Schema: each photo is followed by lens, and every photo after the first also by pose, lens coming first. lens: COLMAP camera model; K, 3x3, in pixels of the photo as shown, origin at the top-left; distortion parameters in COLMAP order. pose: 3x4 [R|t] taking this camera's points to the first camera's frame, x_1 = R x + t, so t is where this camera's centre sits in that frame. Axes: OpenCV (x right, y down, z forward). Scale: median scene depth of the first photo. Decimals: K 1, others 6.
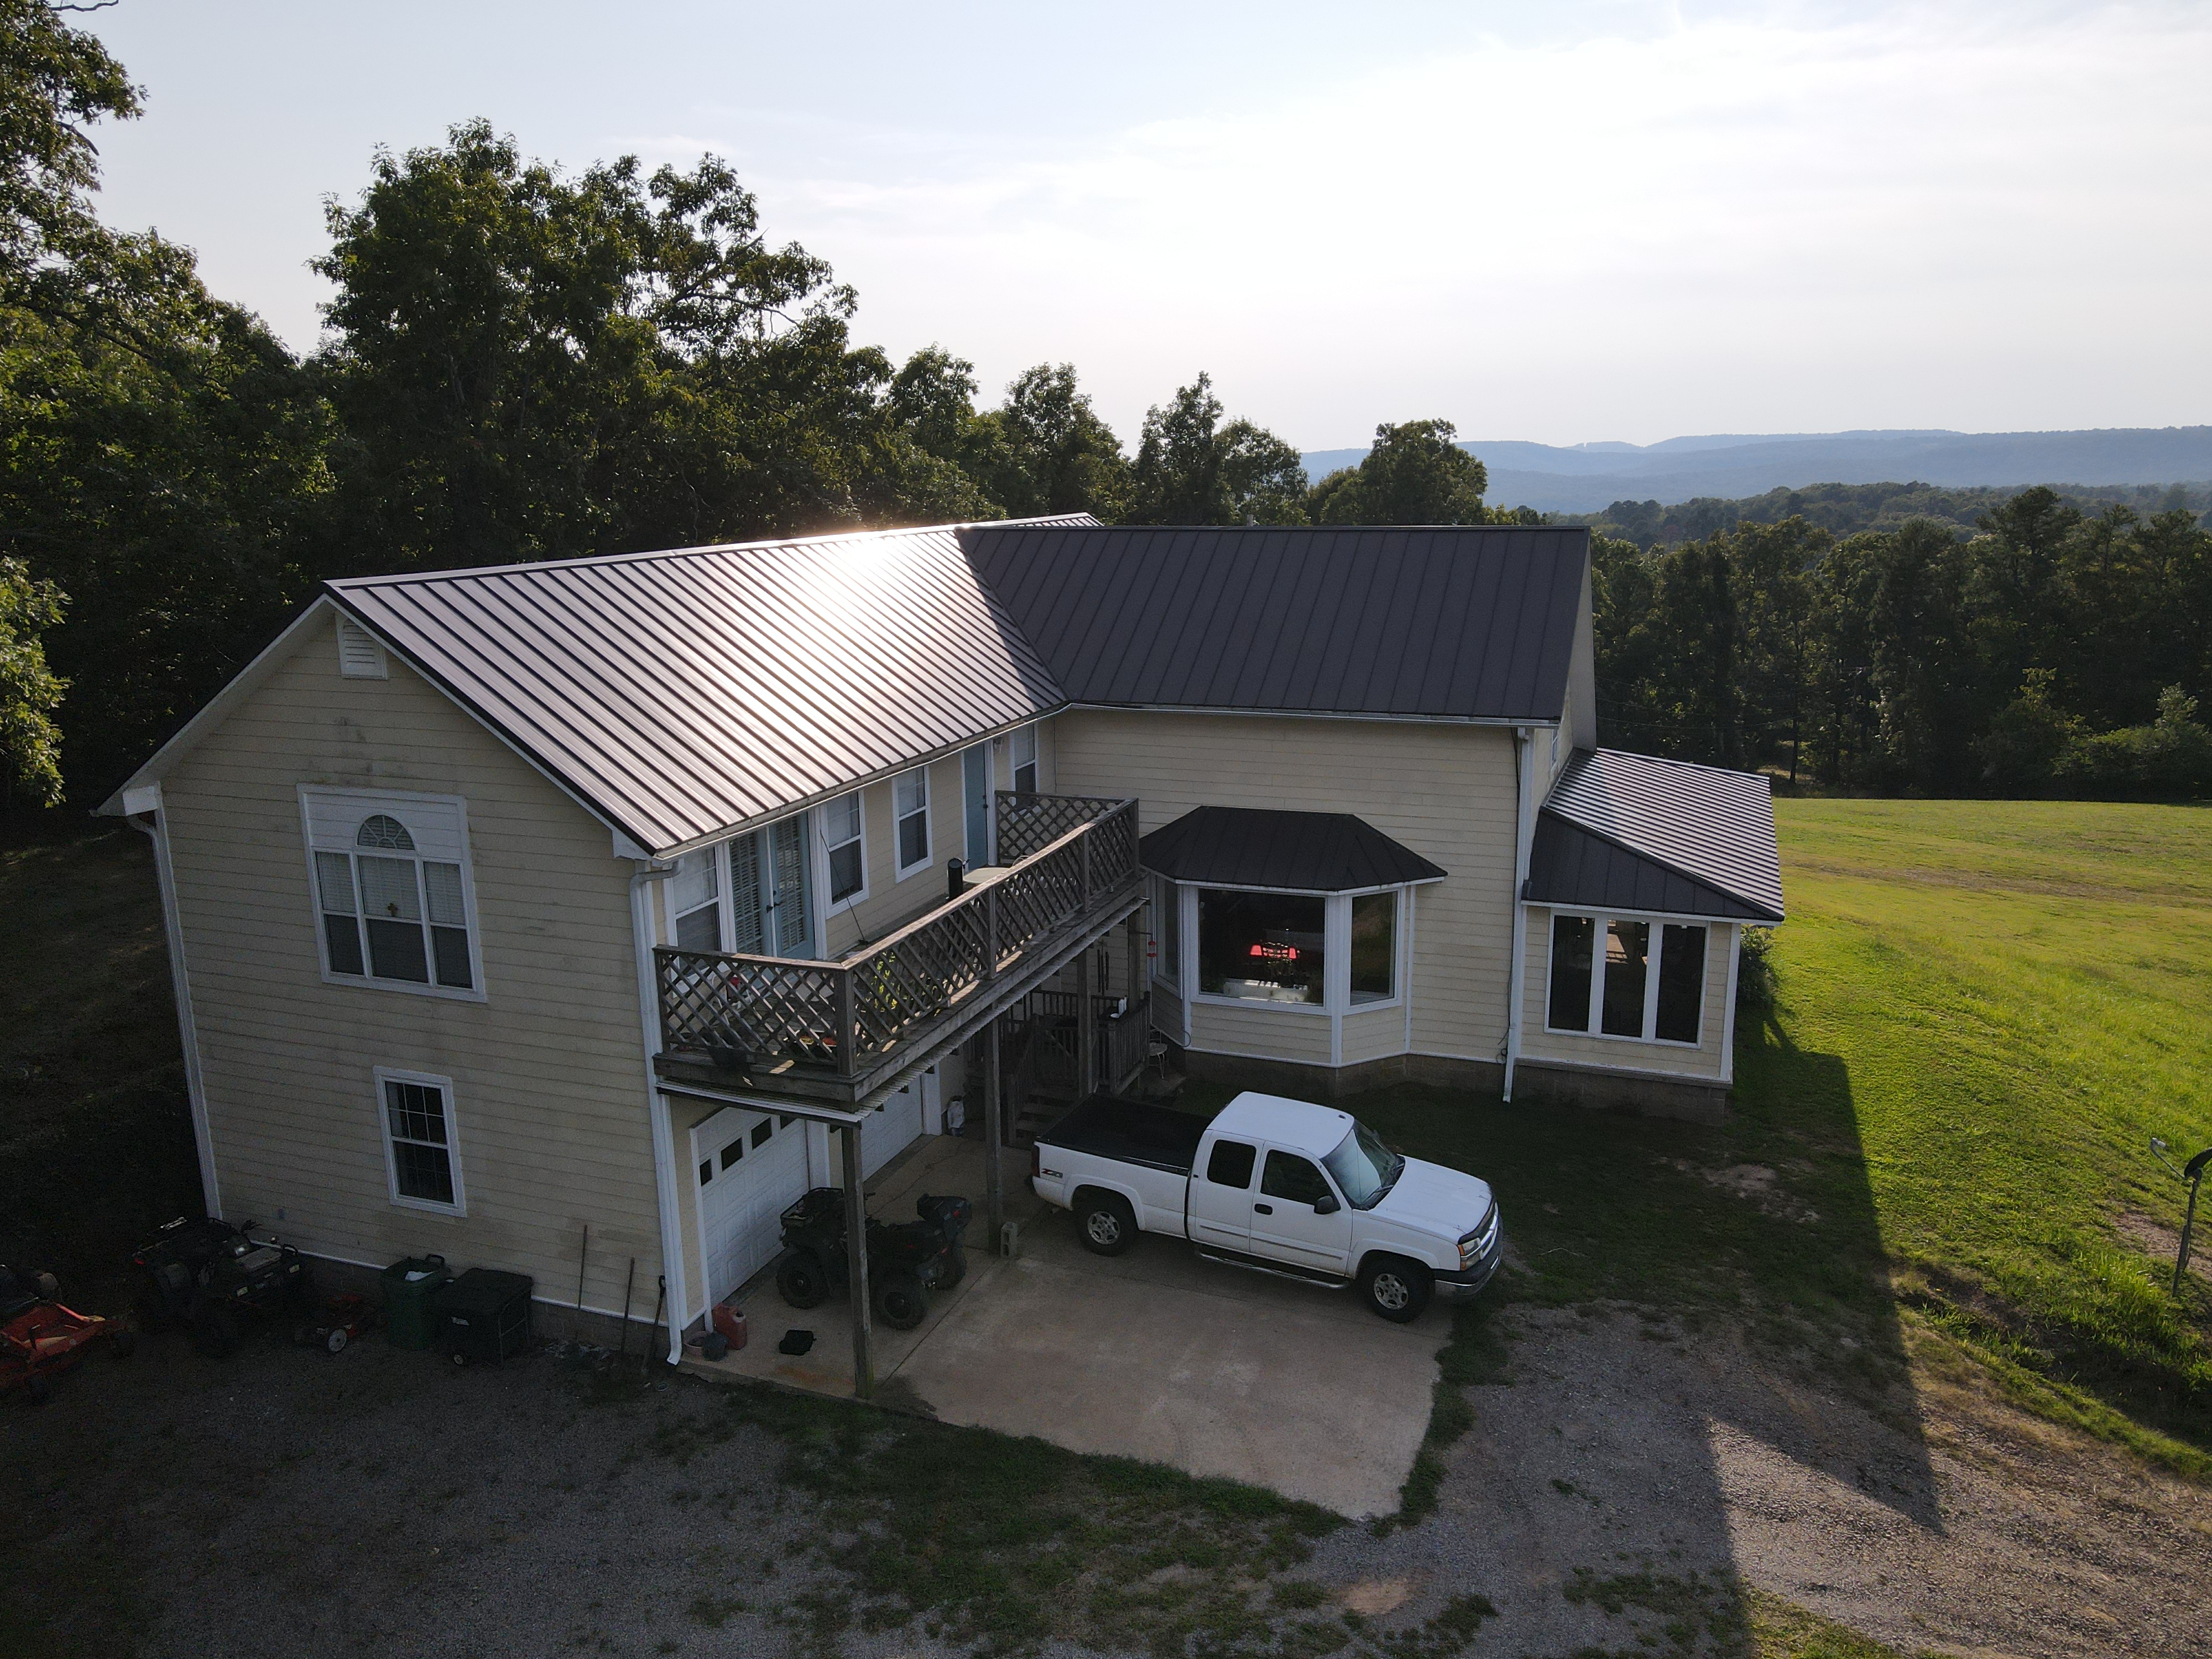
lens RADIAL K [[1659.7, 0, 1106.0], [0, 1659.7, 829.5], [0, 0, 1]] dist [0.017356, -0.004545]
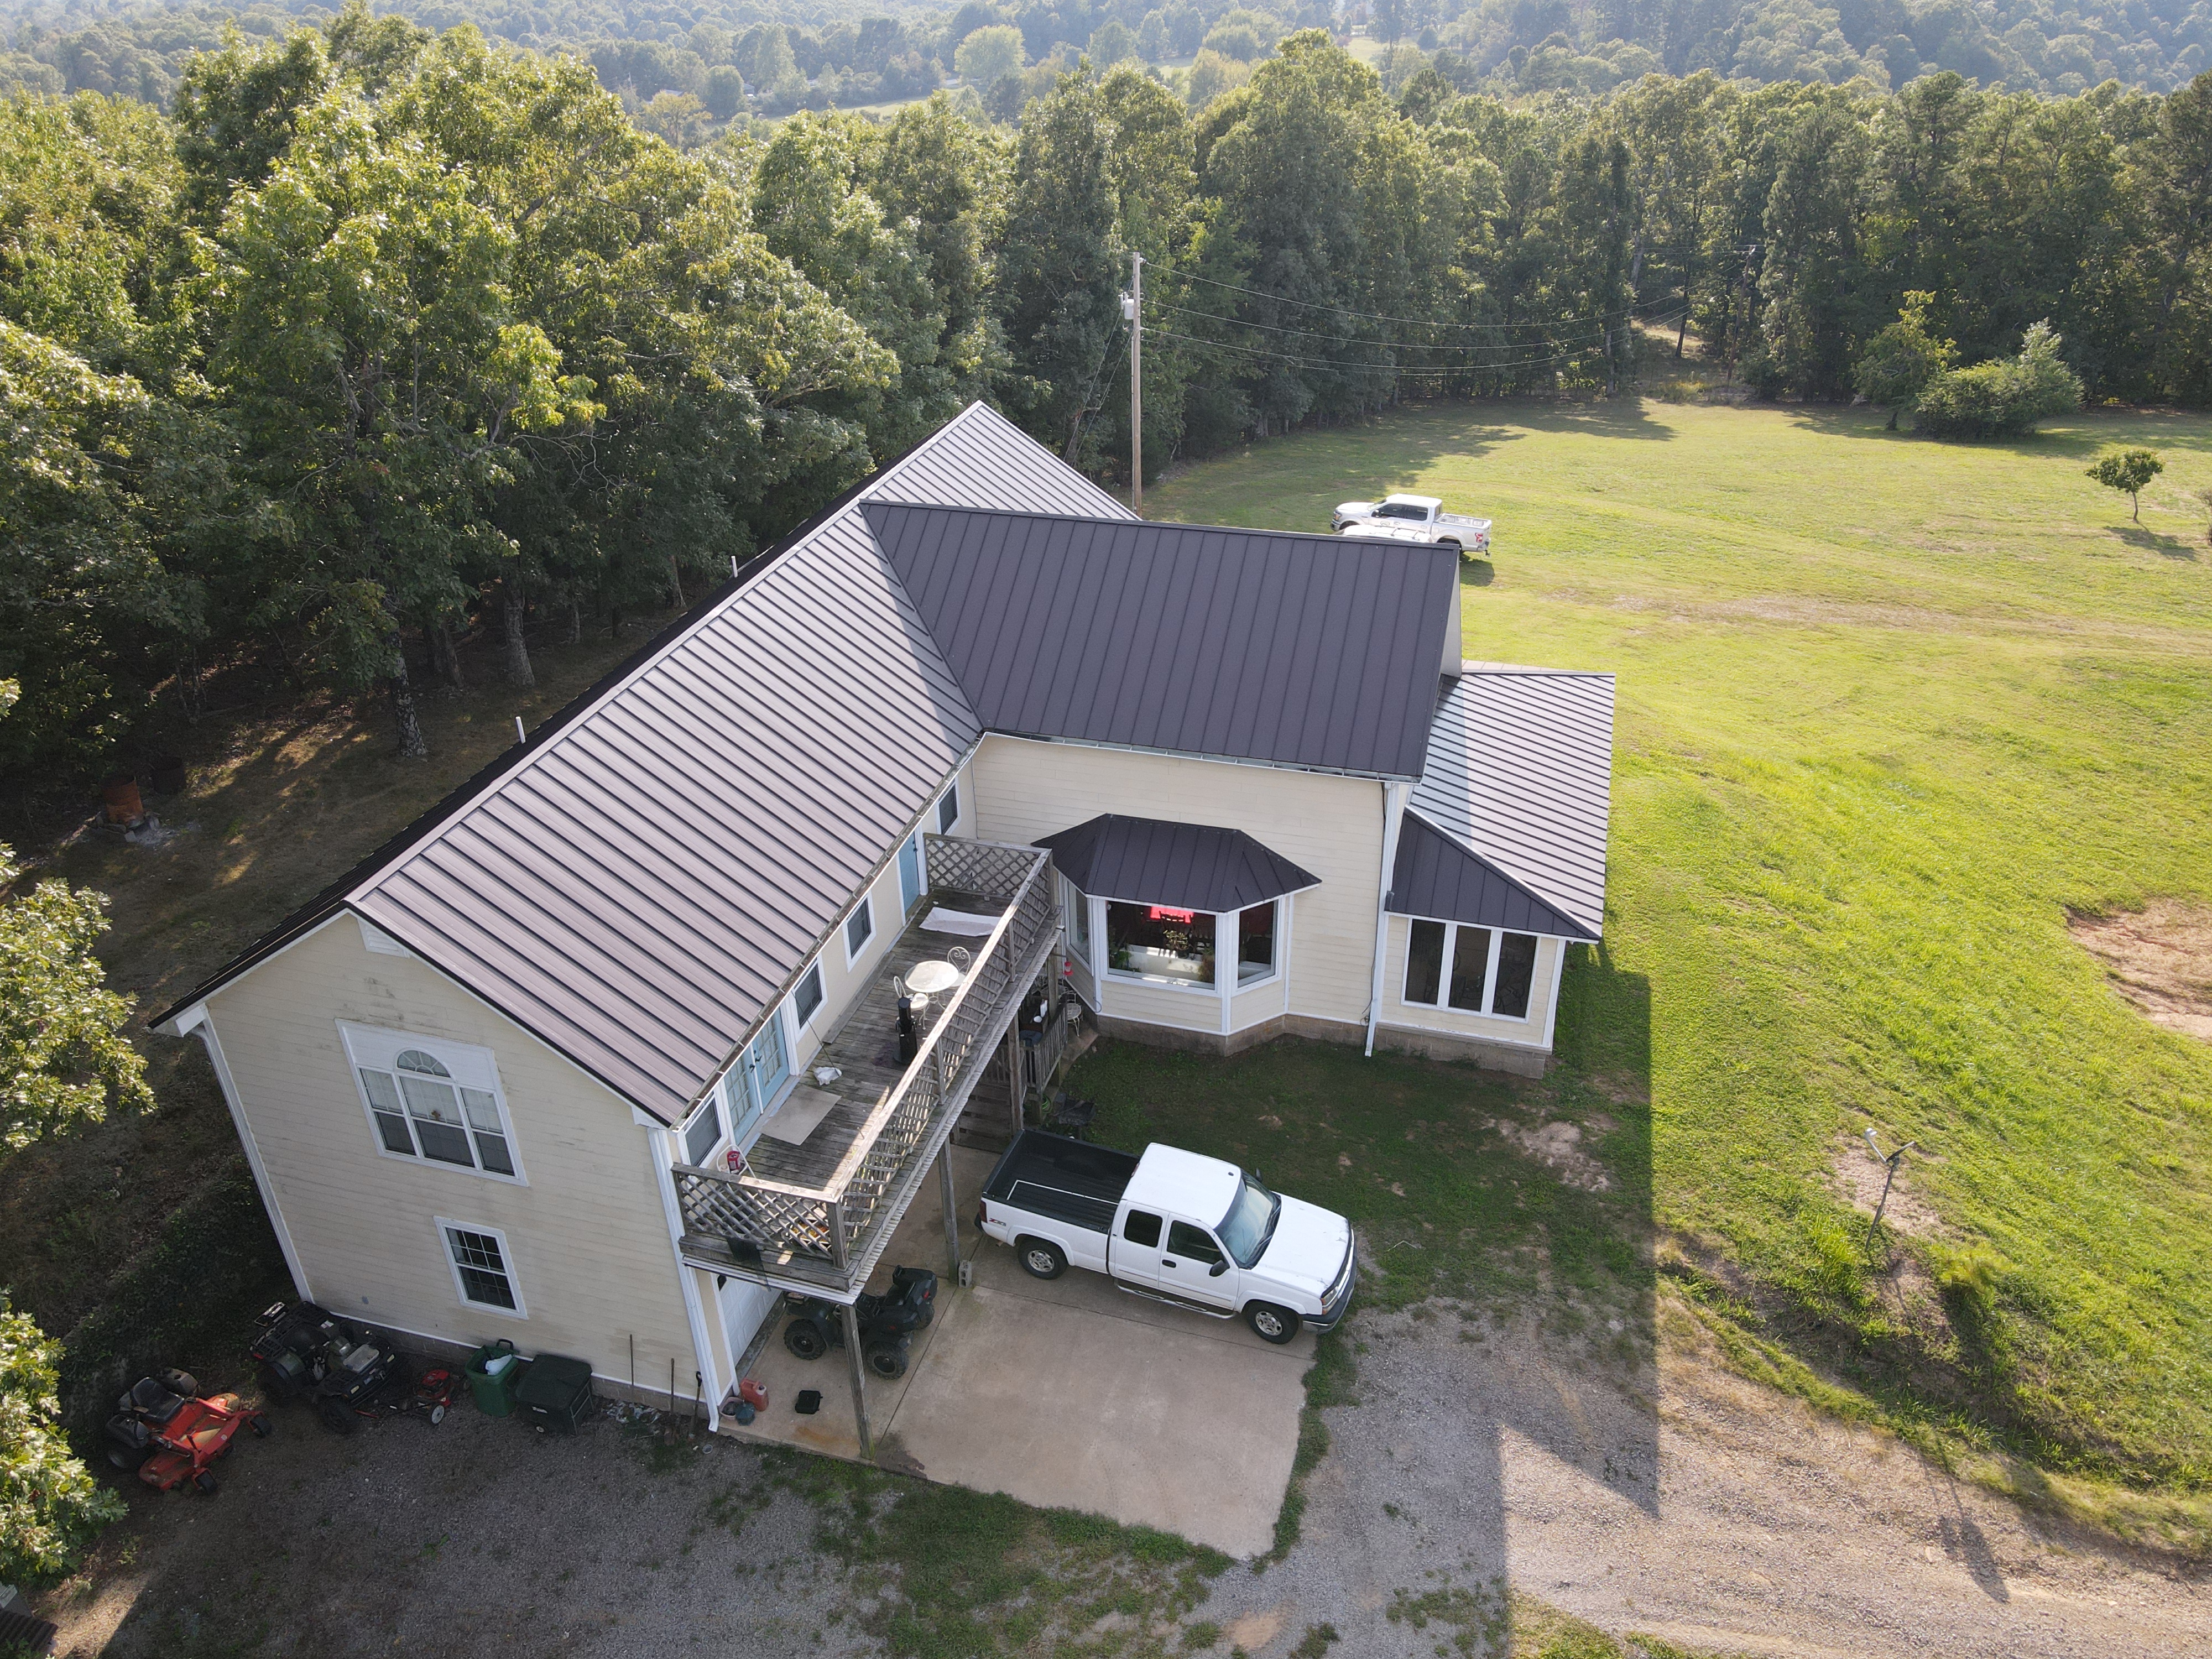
lens RADIAL K [[1666.6, 0, 1113.4], [0, 1666.6, 844.0], [0, 0, 1]] dist [0.006087, 0.017163]
pose [[0.996994, -0.043118, 0.064368, -0.015360], [0.021387, 0.951709, 0.306255, -0.471757], [-0.074465, -0.303958, 0.949771, -0.102493]]
